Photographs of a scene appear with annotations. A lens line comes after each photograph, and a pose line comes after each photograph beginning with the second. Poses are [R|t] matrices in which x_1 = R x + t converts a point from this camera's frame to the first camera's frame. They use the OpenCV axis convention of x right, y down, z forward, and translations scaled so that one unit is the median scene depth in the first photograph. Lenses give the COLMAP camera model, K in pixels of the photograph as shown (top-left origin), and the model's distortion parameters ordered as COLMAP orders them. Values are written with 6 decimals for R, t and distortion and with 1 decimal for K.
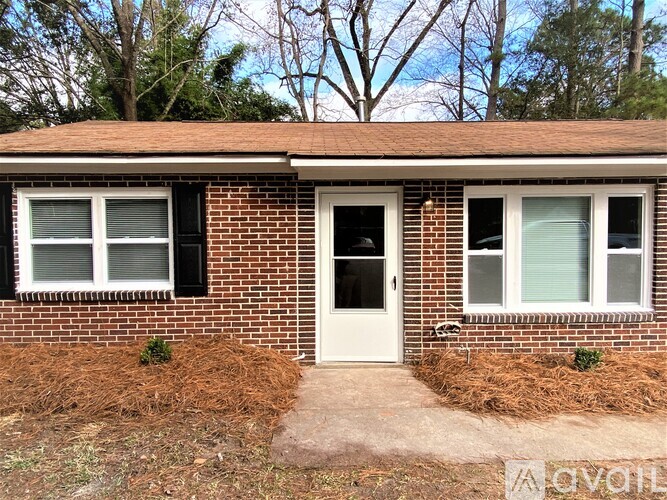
lens RADIAL K [[453.3, 0, 333.5], [0, 453.3, 250.0], [0, 0, 1]] dist [0.106673, -0.138385]
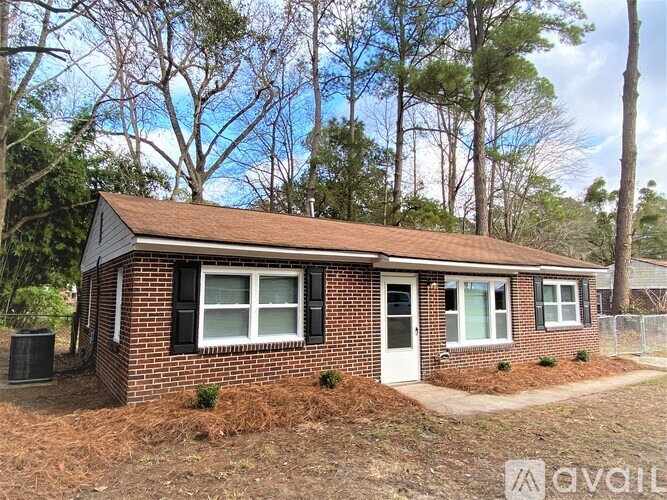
lens RADIAL K [[453.3, 0, 333.5], [0, 453.3, 250.0], [0, 0, 1]] dist [0.106673, -0.138385]
pose [[0.840994, 0.064303, 0.537210, -1.043161], [0.006083, 0.991726, -0.128231, -0.009856], [-0.541010, 0.111109, 0.833644, -0.265865]]
